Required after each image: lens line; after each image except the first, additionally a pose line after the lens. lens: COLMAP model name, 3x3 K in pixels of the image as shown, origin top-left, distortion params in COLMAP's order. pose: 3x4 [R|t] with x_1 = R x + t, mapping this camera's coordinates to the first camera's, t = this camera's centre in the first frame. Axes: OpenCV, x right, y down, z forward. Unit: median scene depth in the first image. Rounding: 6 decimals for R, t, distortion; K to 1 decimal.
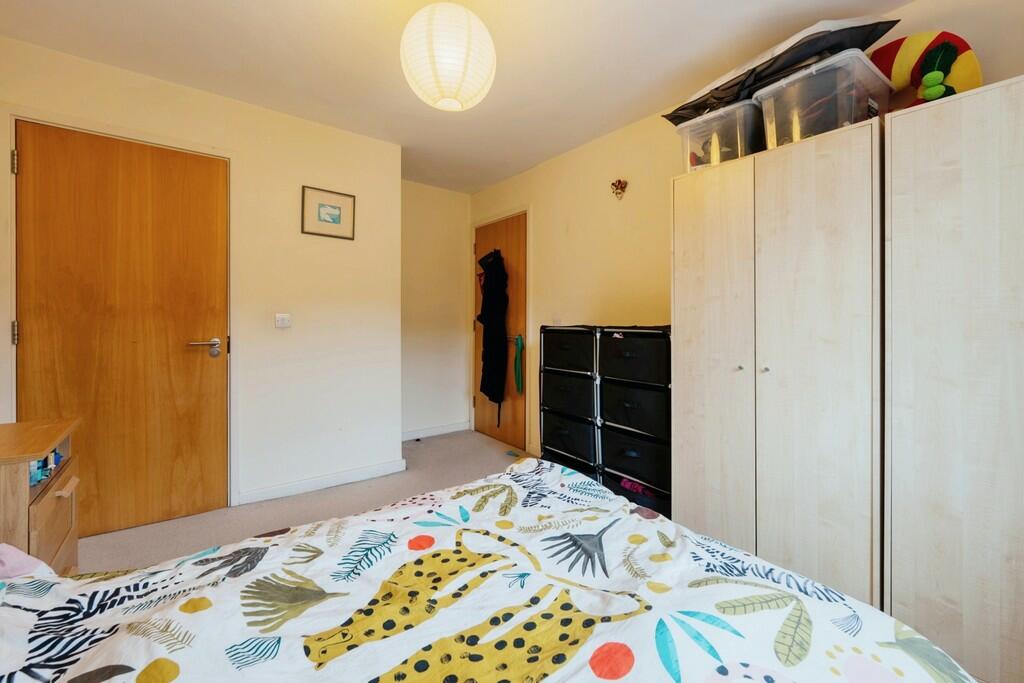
lens RADIAL K [[413.8, 0, 514.8], [0, 413.8, 320.7], [0, 0, 1]] dist [-0.000319, -0.000055]
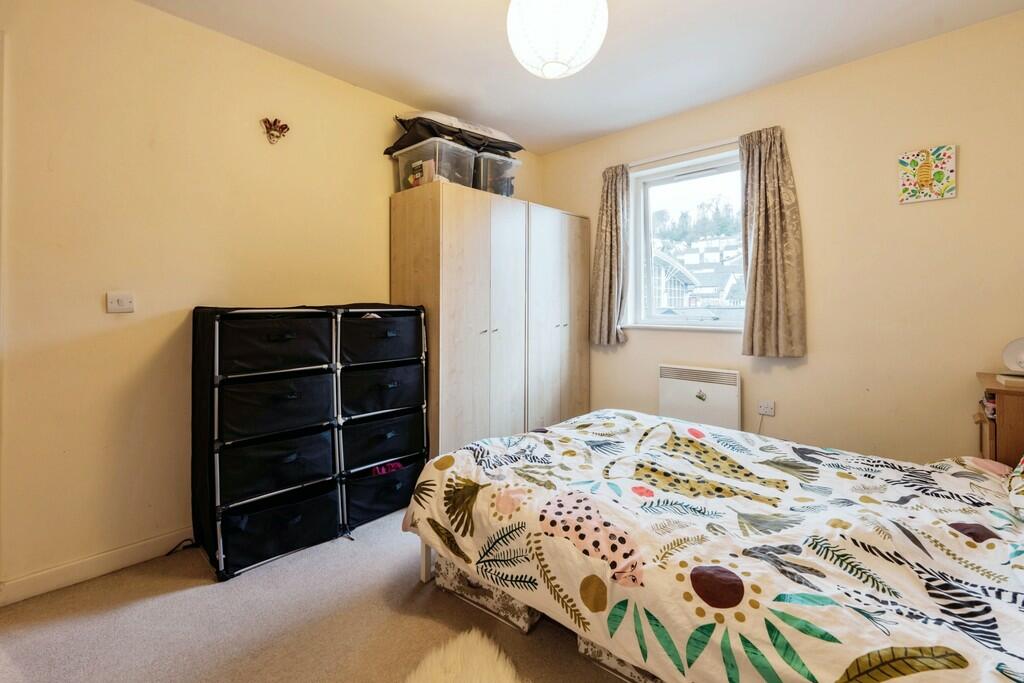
lens RADIAL K [[441.2, 0, 492.3], [0, 441.2, 298.3], [0, 0, 1]] dist [0.000725, 0.000208]
pose [[-0.119773, 0.006429, 0.992780, -0.720288], [0.002339, 0.999978, -0.006193, 0.003559], [-0.992799, 0.001581, -0.119786, 0.805651]]
